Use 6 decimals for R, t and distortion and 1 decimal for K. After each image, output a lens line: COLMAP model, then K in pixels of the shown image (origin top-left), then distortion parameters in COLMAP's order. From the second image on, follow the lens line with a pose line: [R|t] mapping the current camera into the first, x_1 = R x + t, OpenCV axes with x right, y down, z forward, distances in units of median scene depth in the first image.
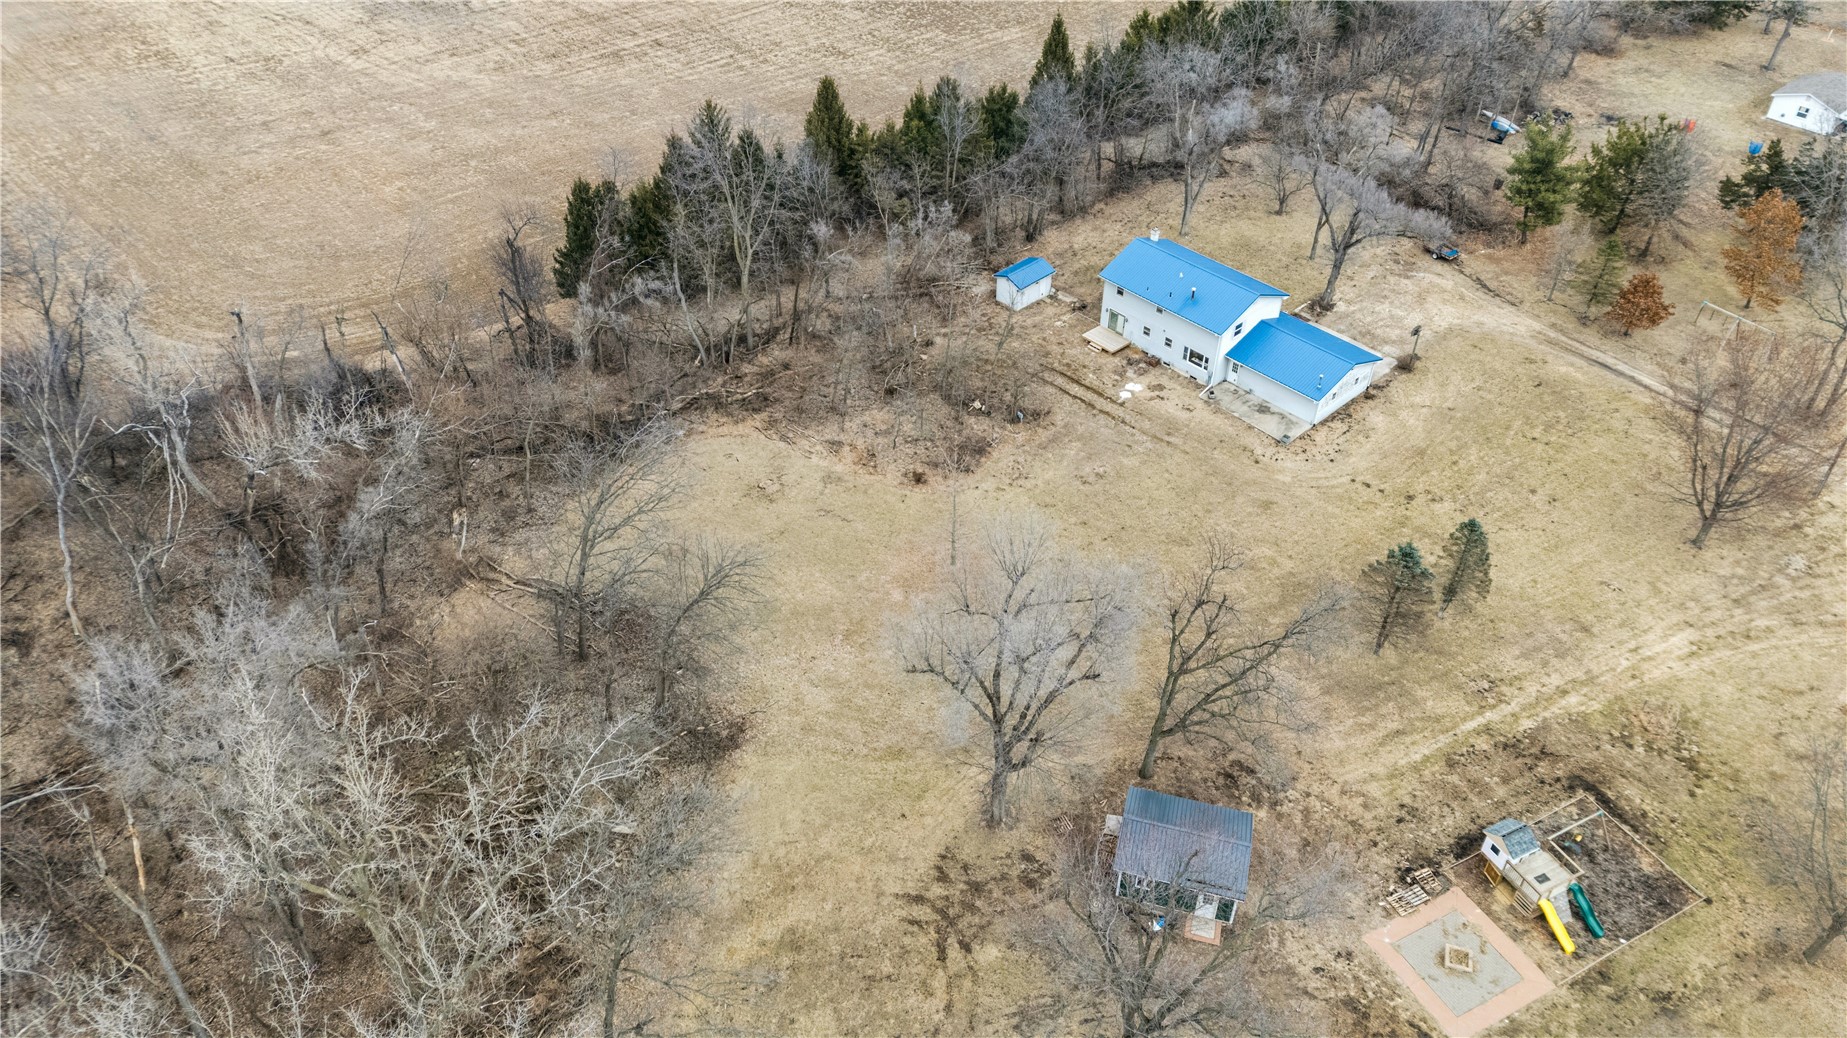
lens RADIAL K [[1321.8, 0, 917.9], [0, 1321.8, 540.9], [0, 0, 1]] dist [0.133252, -0.196406]
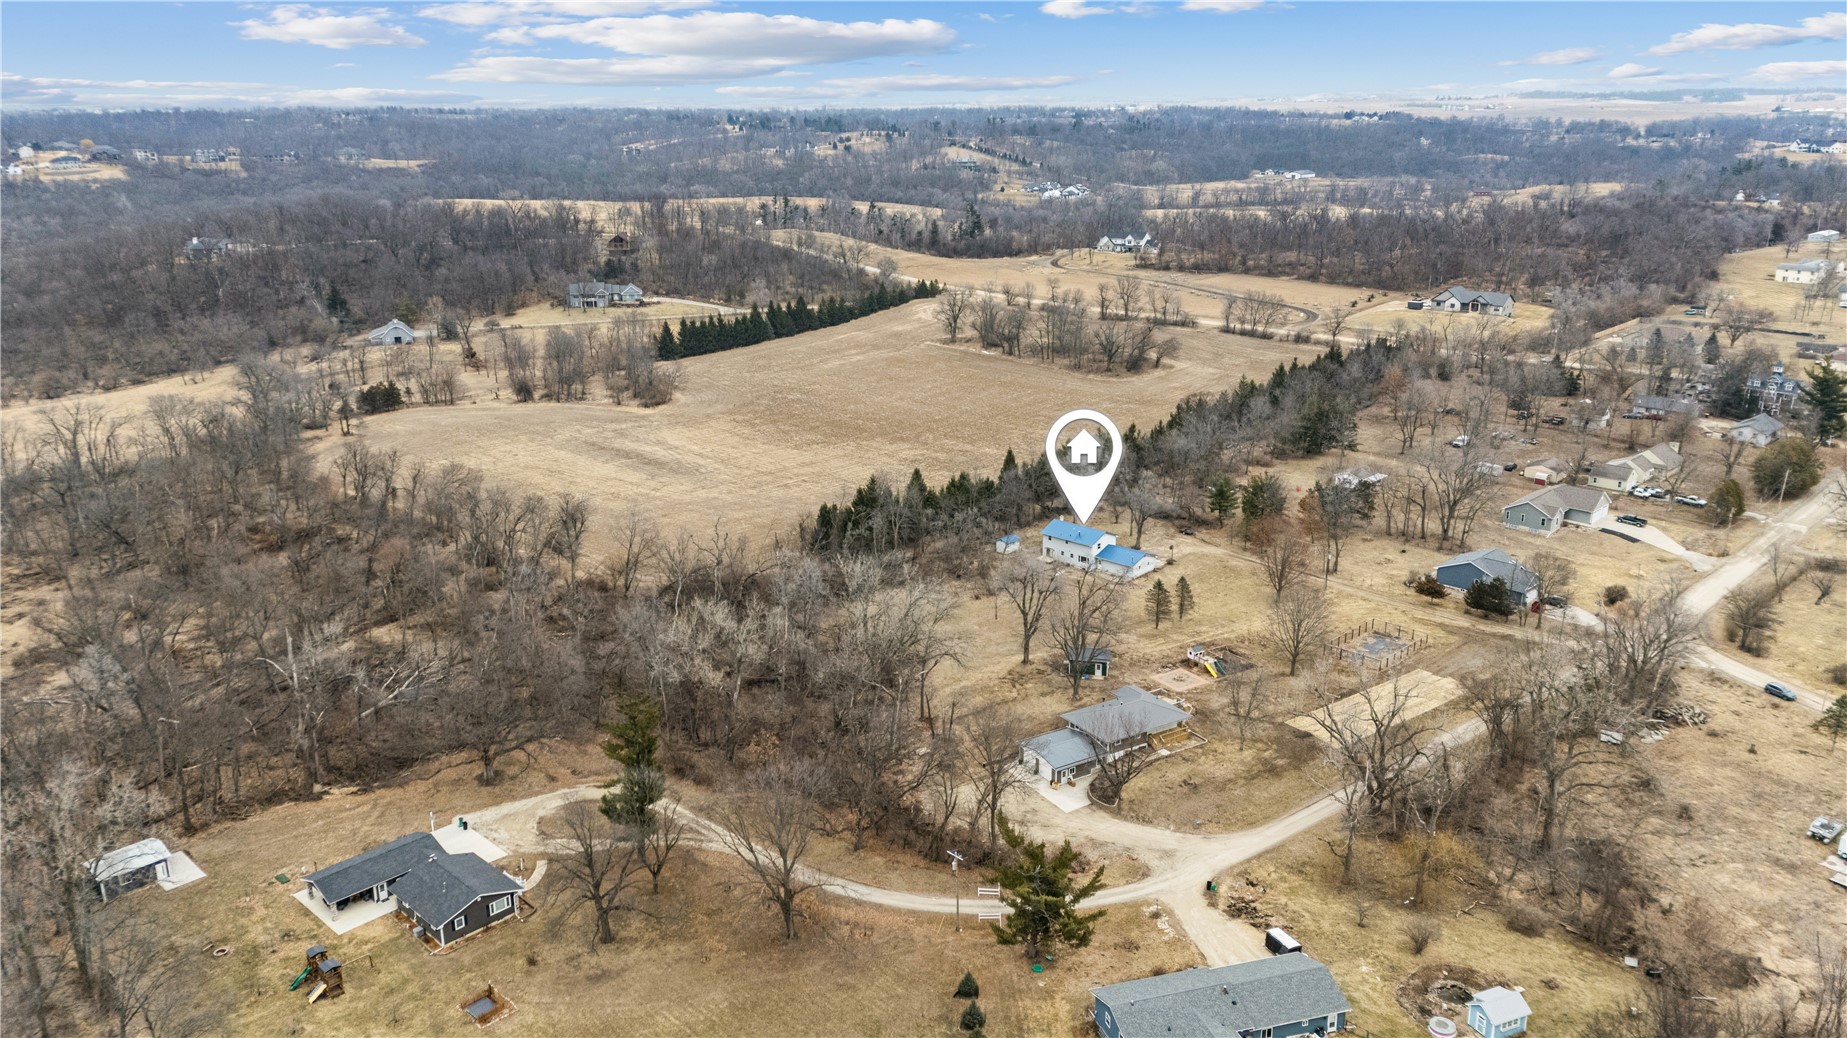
lens RADIAL K [[1321.8, 0, 917.9], [0, 1321.8, 540.9], [0, 0, 1]] dist [0.133252, -0.196406]
pose [[0.997298, -0.030563, 0.066799, -0.253081], [0.053734, 0.923557, -0.379678, 0.734854], [-0.050088, 0.382242, 0.922704, -1.225716]]
